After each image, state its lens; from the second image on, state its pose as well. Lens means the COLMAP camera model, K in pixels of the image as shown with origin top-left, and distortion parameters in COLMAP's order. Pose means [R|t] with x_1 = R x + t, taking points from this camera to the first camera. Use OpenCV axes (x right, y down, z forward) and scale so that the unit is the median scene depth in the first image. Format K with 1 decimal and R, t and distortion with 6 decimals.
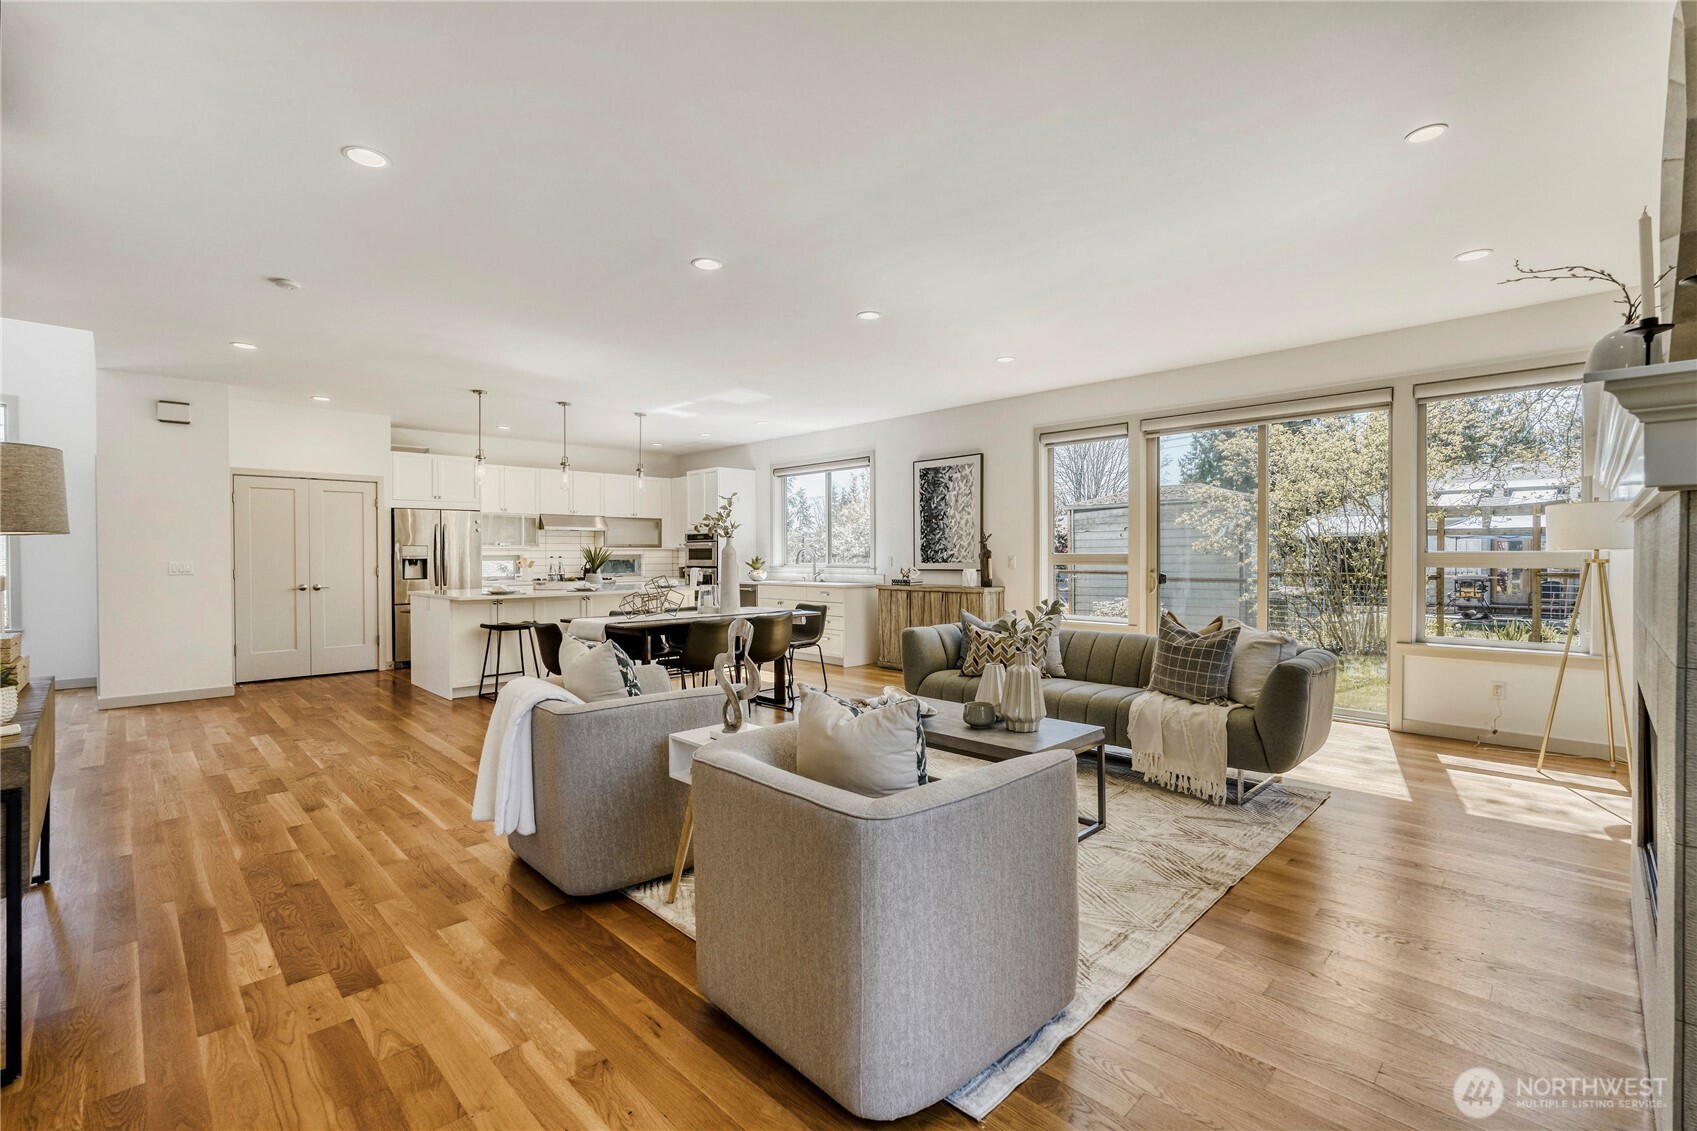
lens RADIAL K [[743.6, 0, 848.5], [0, 743.6, 565.5], [0, 0, 1]] dist [-0.002009, 0.000128]
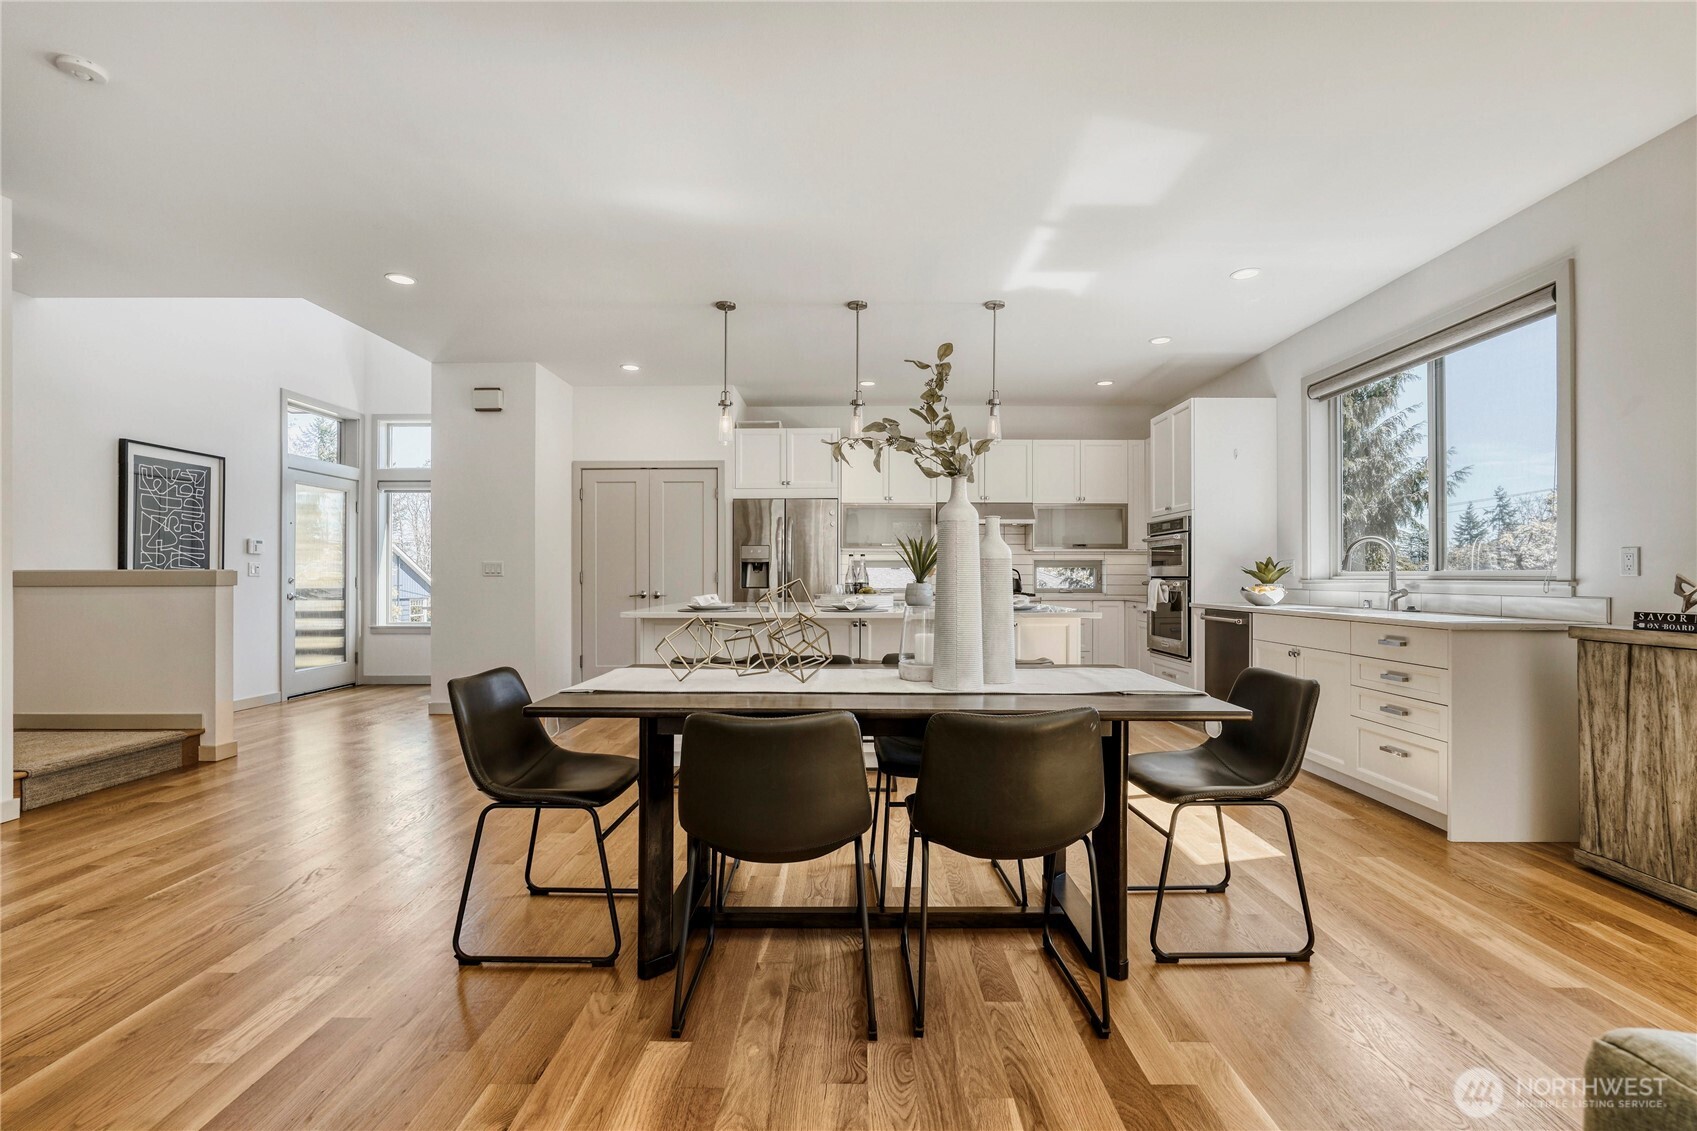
lens RADIAL K [[743.6, 0, 848.5], [0, 743.6, 565.5], [0, 0, 1]] dist [-0.002009, 0.000128]
pose [[0.705003, -0.005158, -0.709185, 0.041911], [-0.015227, 0.999633, -0.022407, 0.010192], [0.709041, 0.026596, 0.704666, 0.482967]]
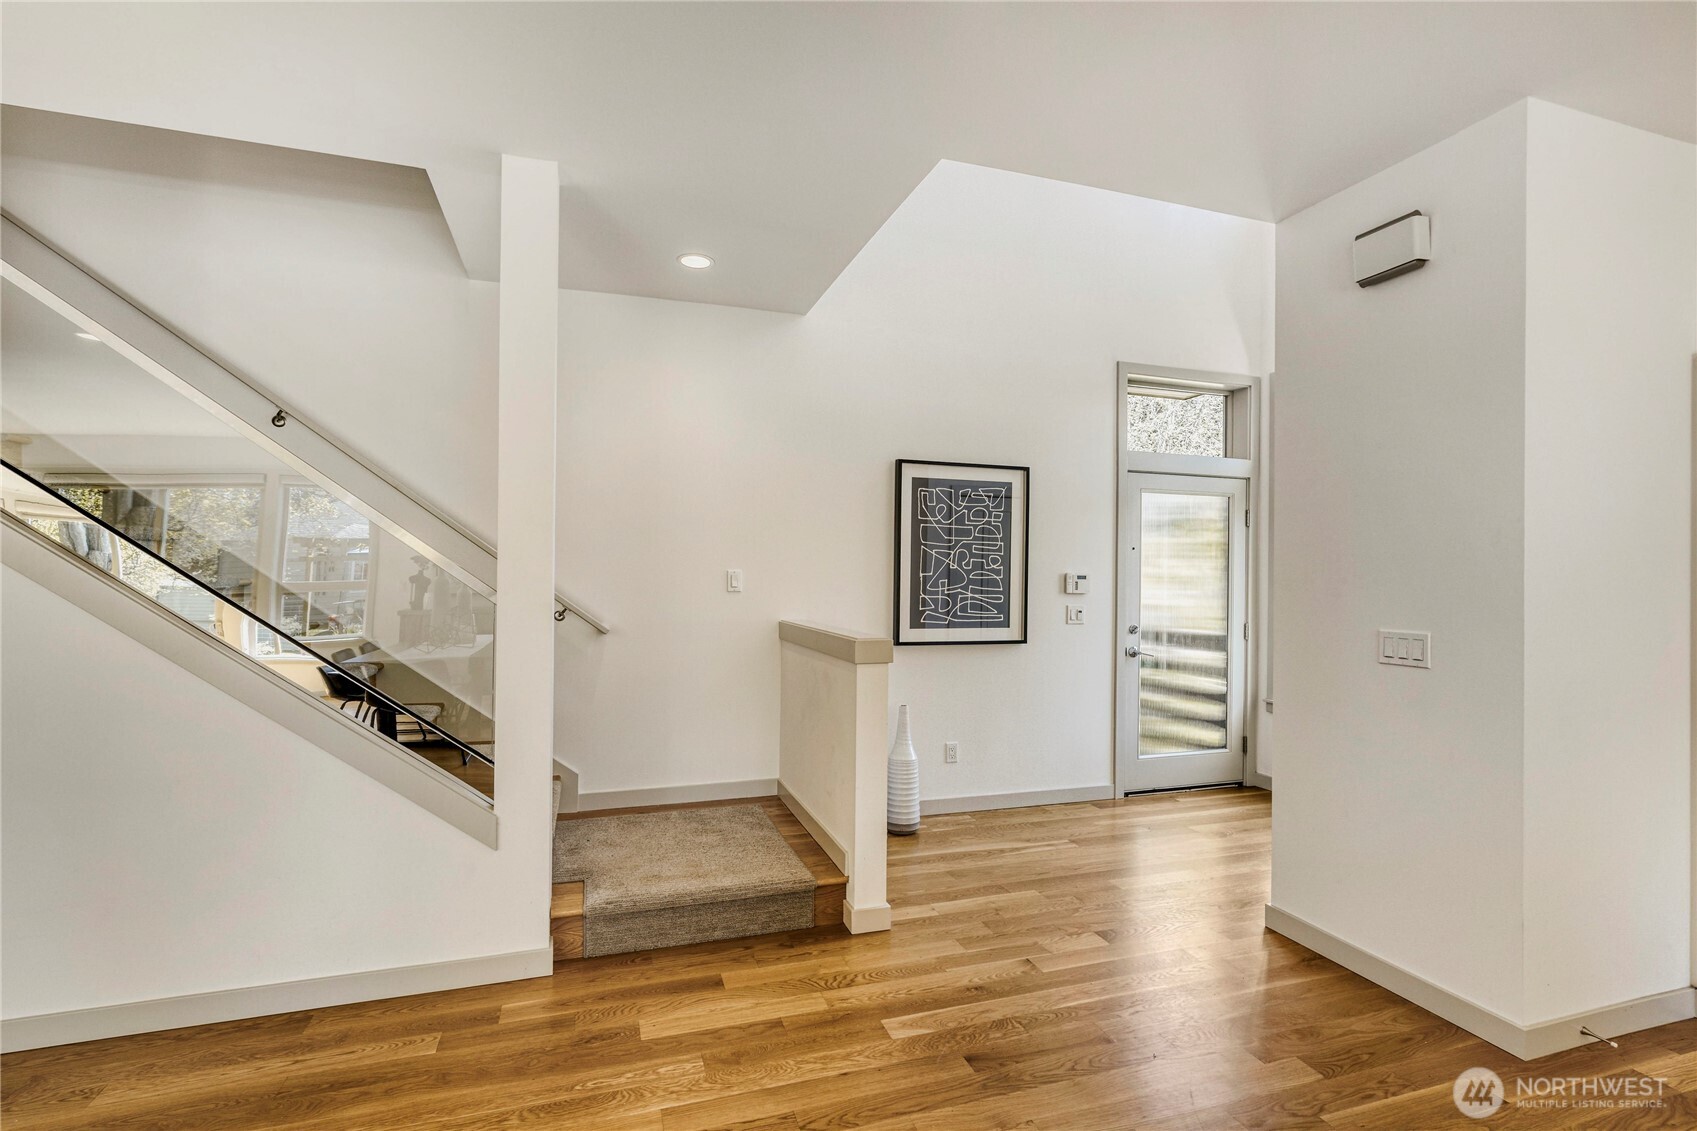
lens RADIAL K [[653.0, 0, 944.3], [0, 653.0, 560.0], [0, 0, 1]] dist [-0.024618, -0.000037]
pose [[-0.482152, -0.009185, -0.876039, -0.404369], [-0.026848, 0.999630, 0.004295, -0.030235], [0.875676, 0.025591, -0.482221, 0.714513]]
